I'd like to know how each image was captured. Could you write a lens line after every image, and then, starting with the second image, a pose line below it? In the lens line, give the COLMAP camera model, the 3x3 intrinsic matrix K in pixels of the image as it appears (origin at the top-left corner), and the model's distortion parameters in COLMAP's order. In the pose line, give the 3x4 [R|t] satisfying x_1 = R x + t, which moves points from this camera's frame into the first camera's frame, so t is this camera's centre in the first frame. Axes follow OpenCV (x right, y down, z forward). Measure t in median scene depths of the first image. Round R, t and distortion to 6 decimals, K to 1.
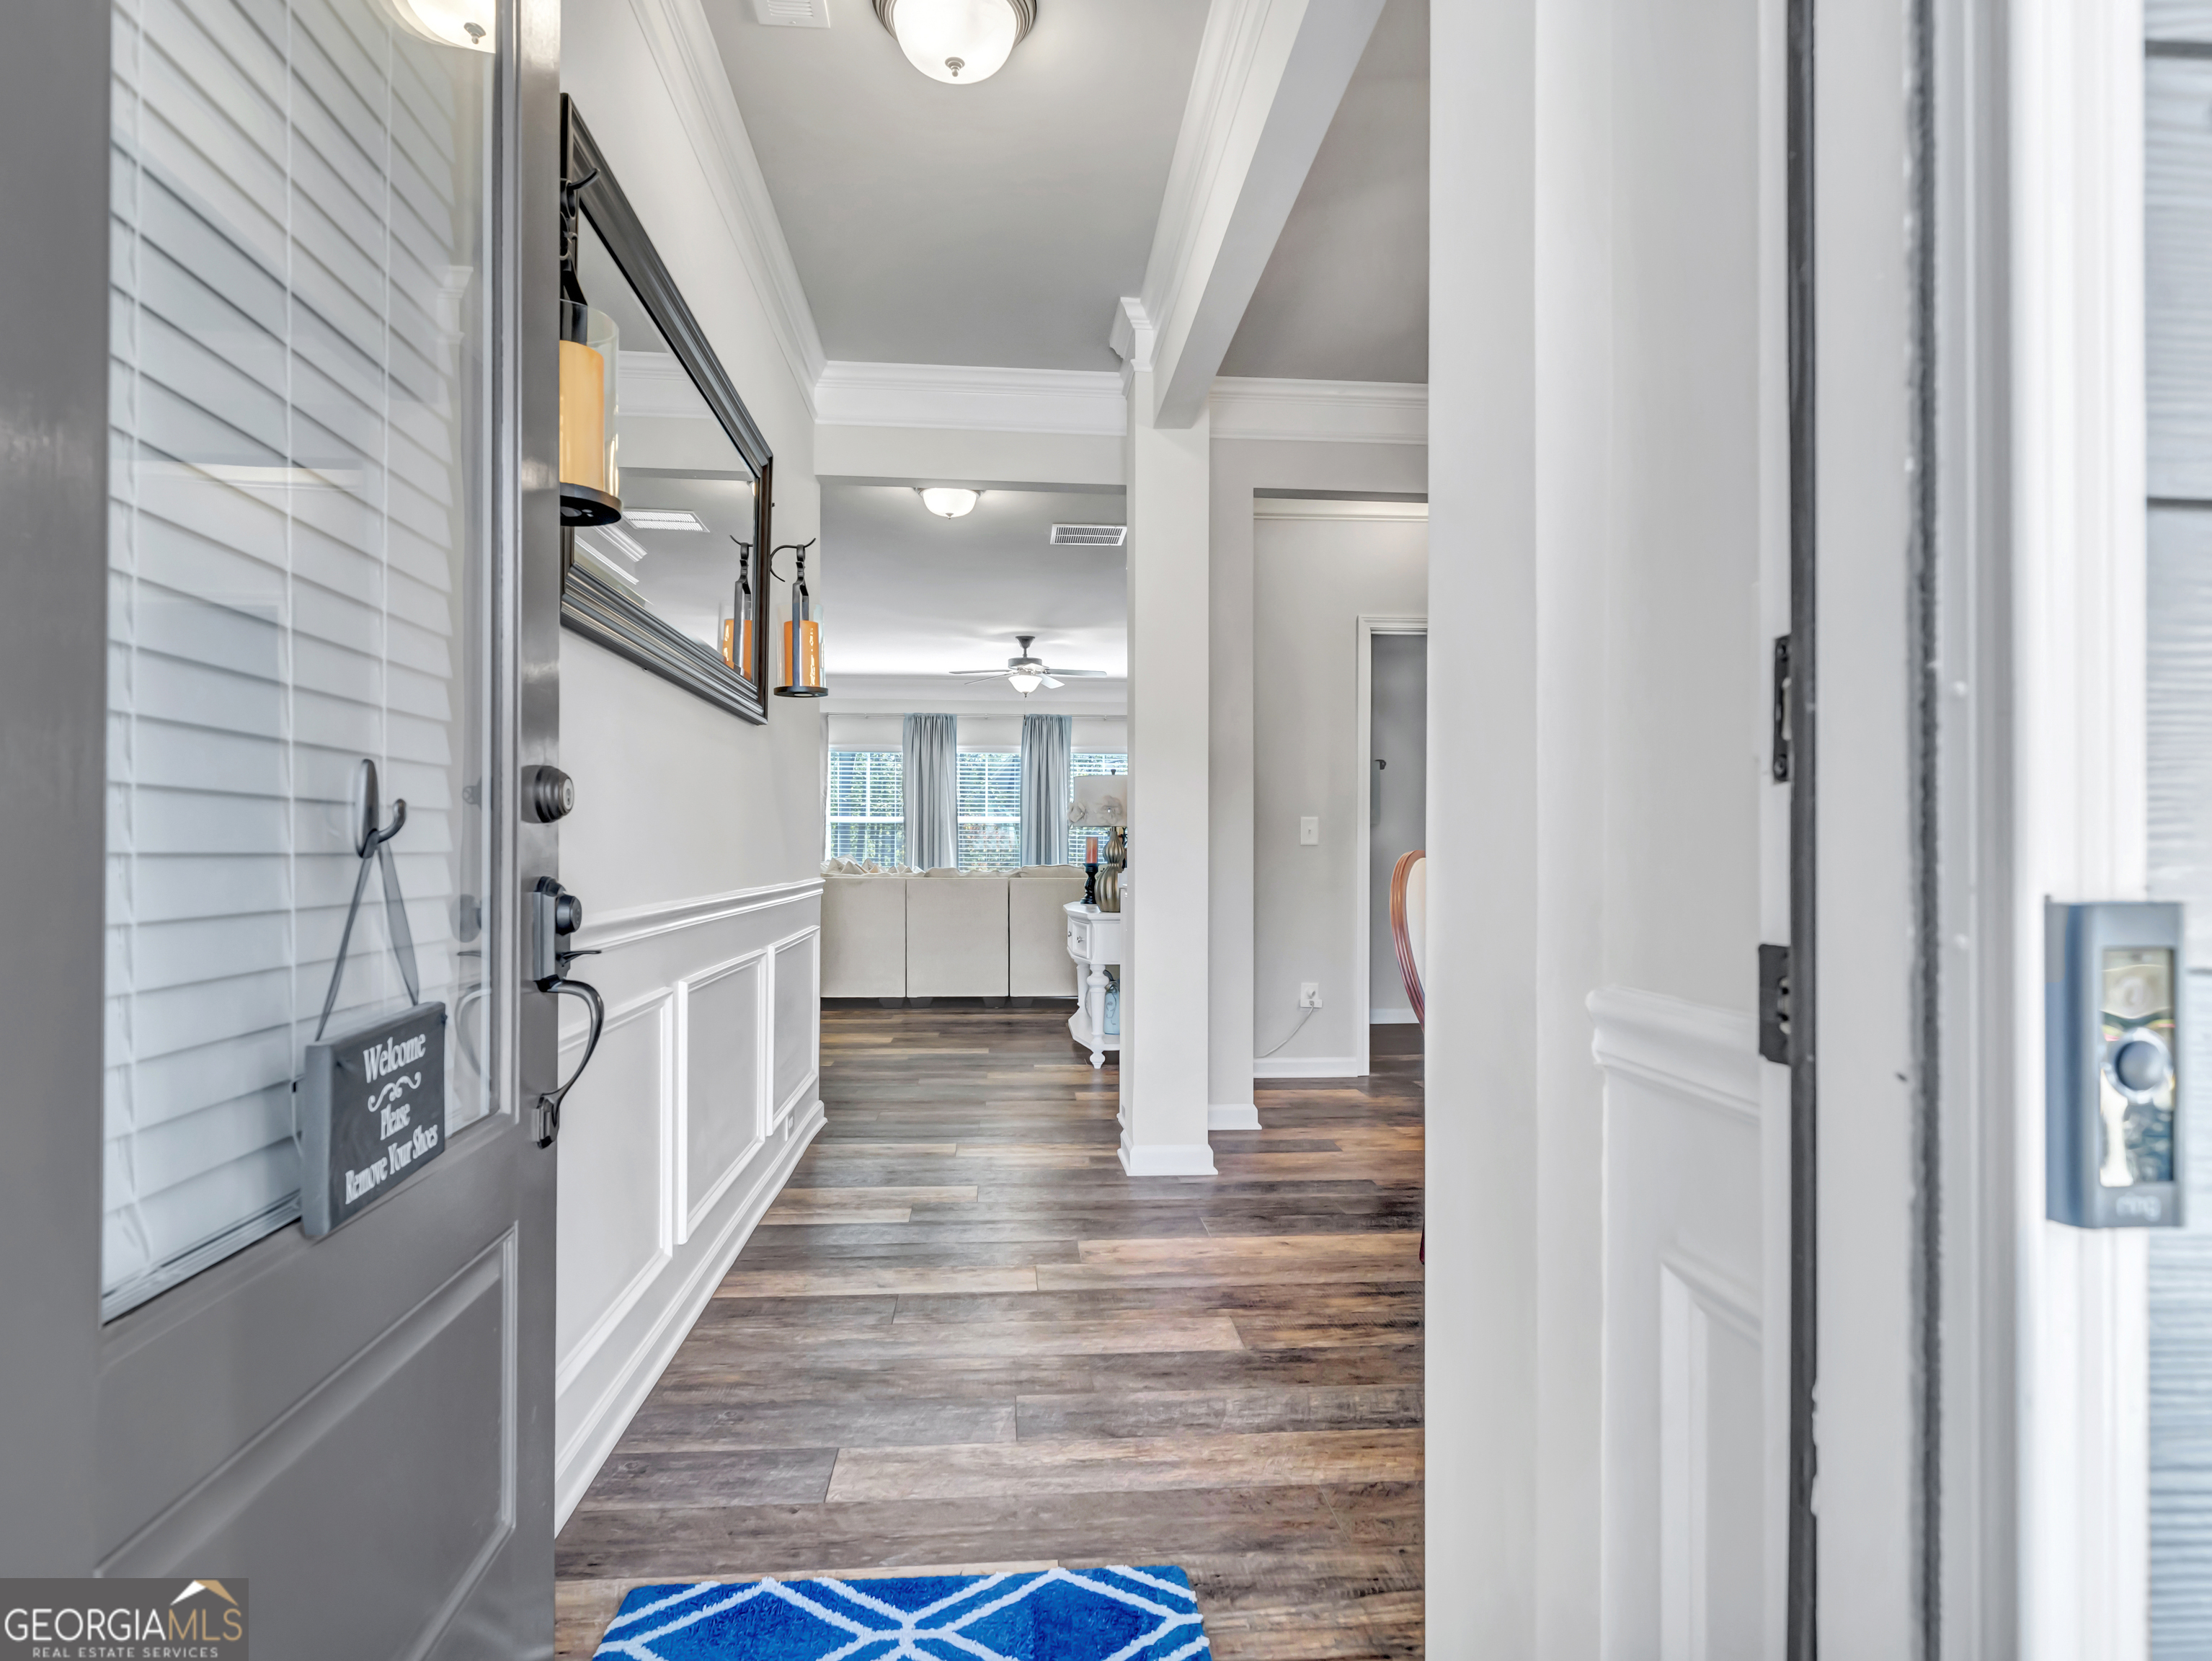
lens RADIAL K [[1171.5, 0, 1106.0], [0, 1171.5, 830.5], [0, 0, 1]] dist [0.000816, 0.000055]
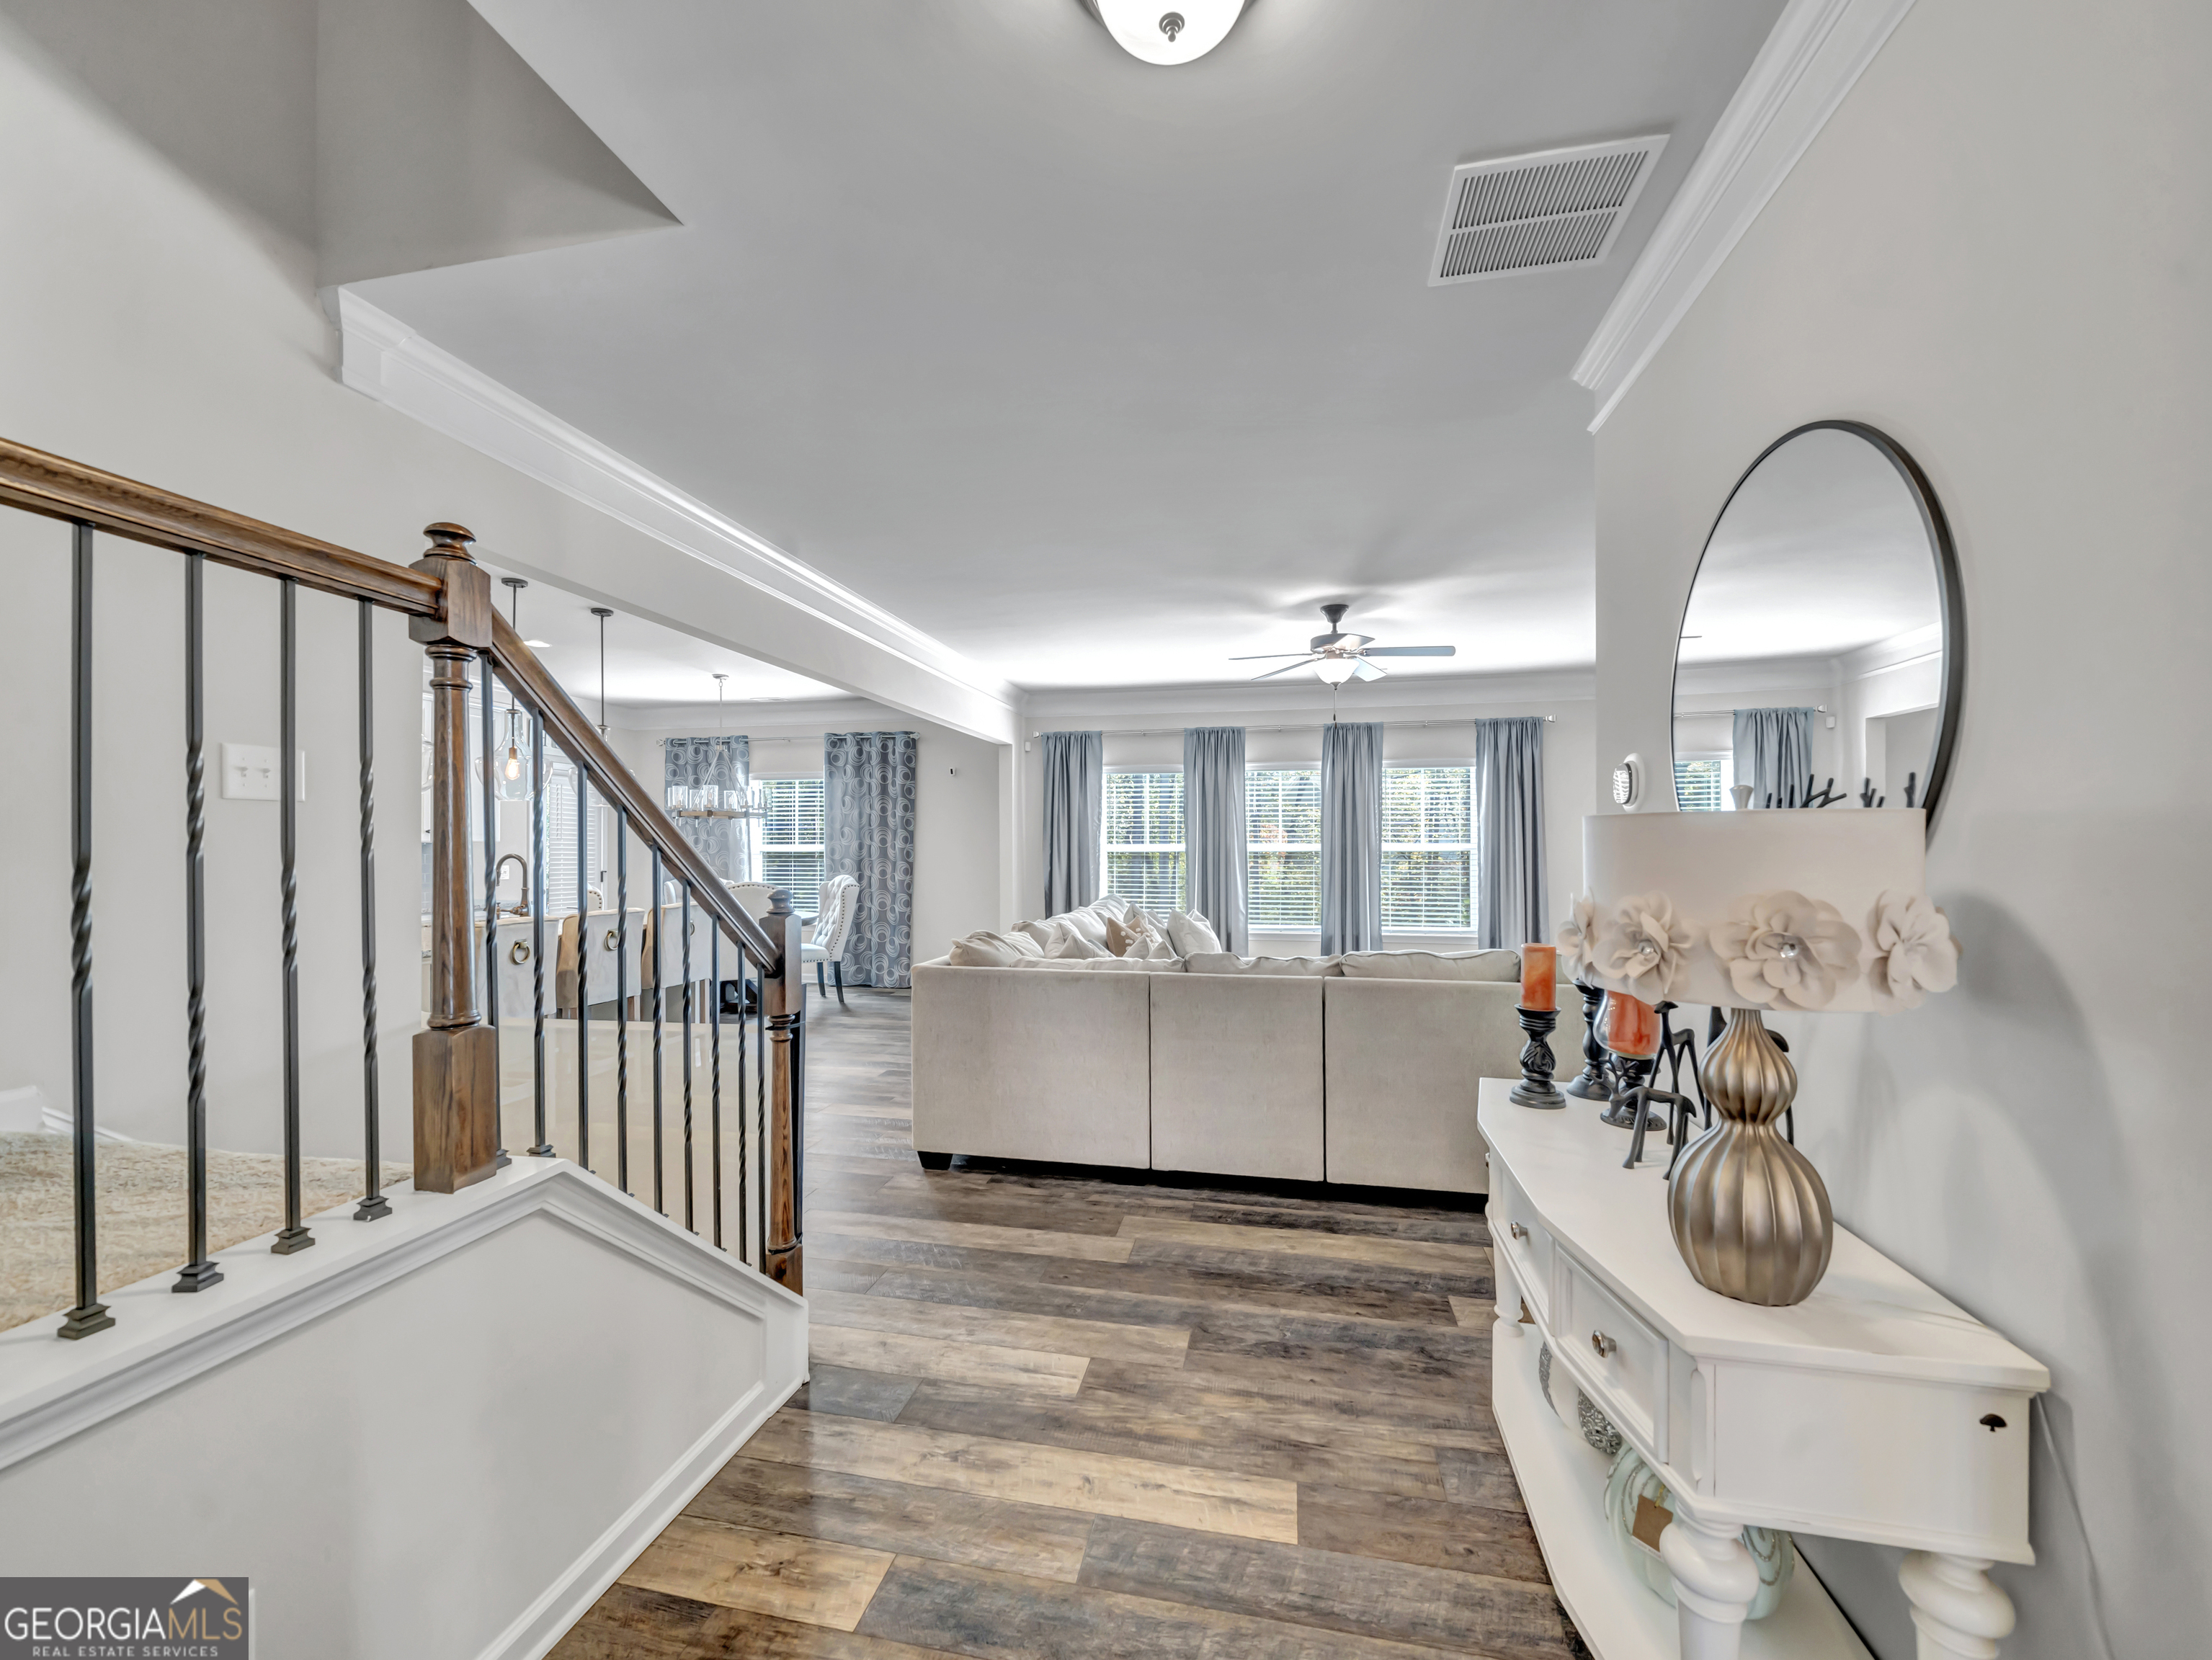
lens RADIAL K [[875.8, 0, 1106.0], [0, 875.8, 830.0], [0, 0, 1]] dist [0.000235, -0.000001]
pose [[0.956672, -0.008725, -0.291036, -0.058599], [0.006895, 0.999949, -0.007313, -0.029775], [0.291085, 0.004990, 0.956684, 0.545517]]
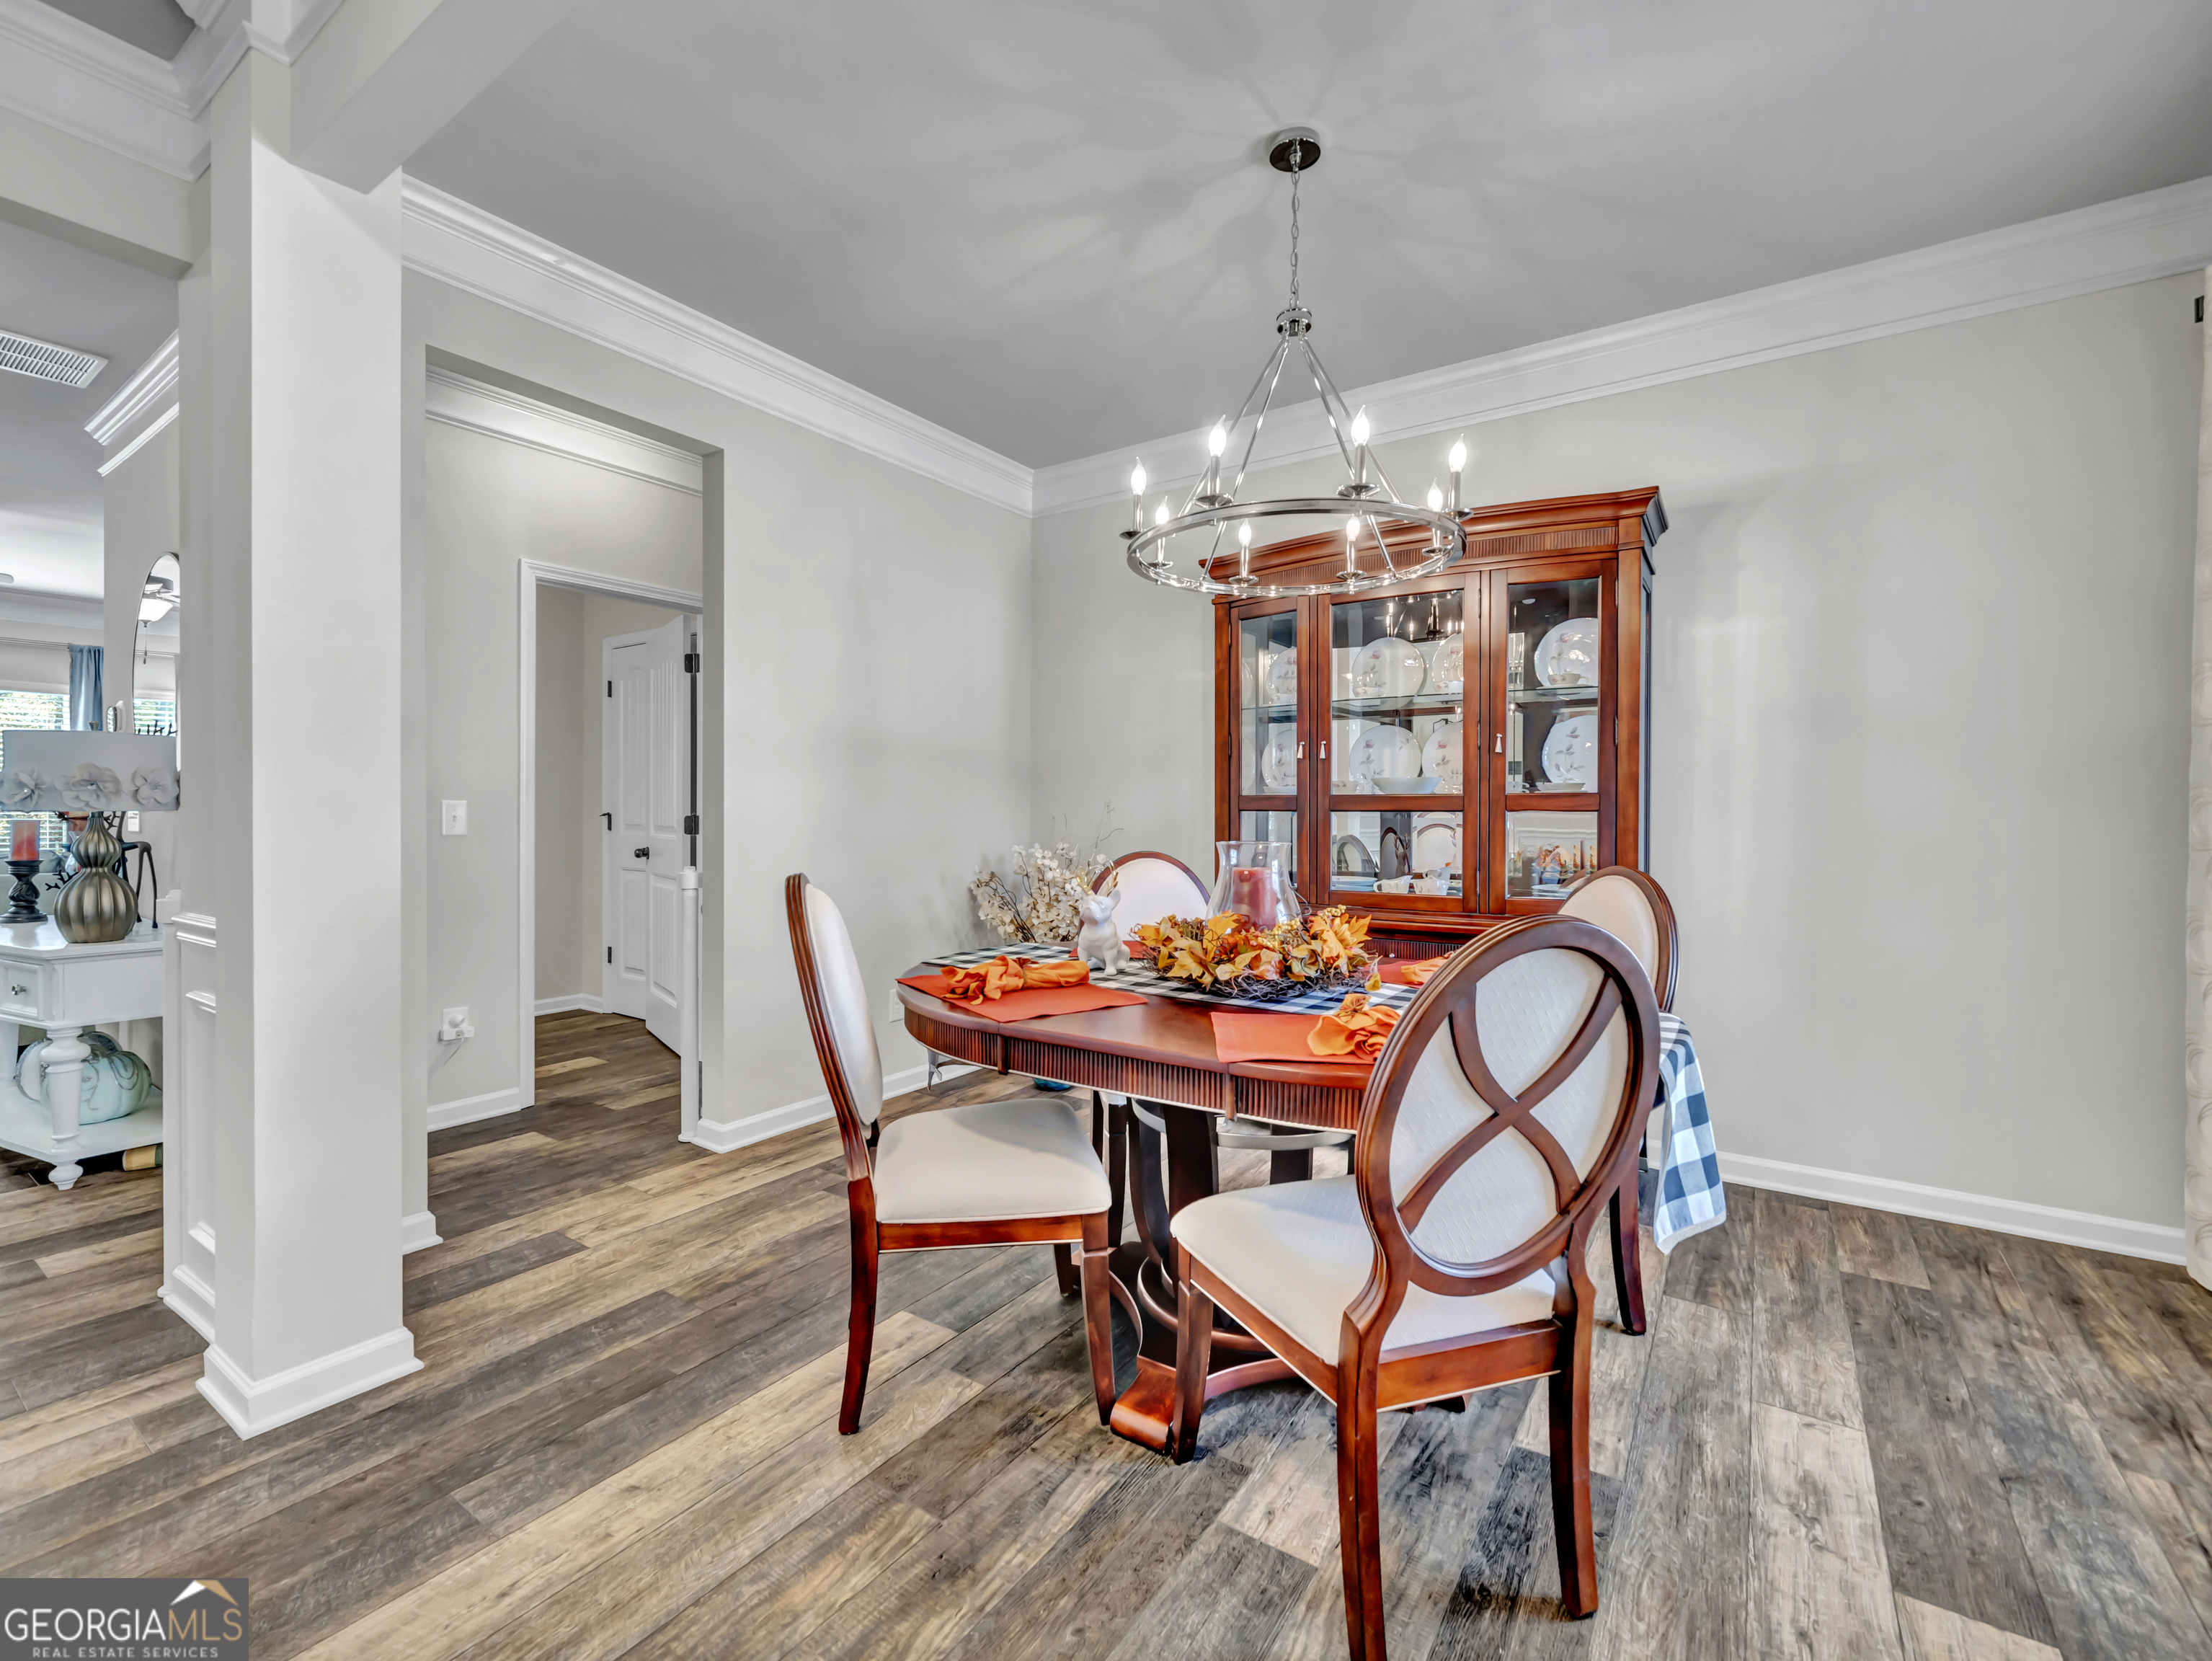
lens RADIAL K [[961.6, 0, 1106.0], [0, 961.6, 830.5], [0, 0, 1]] dist [-0.002636, -0.000306]
pose [[0.640079, -0.007069, 0.768277, -0.030980], [-0.020472, 0.999446, 0.026253, -0.012272], [-0.768036, -0.032532, 0.639579, 0.164999]]
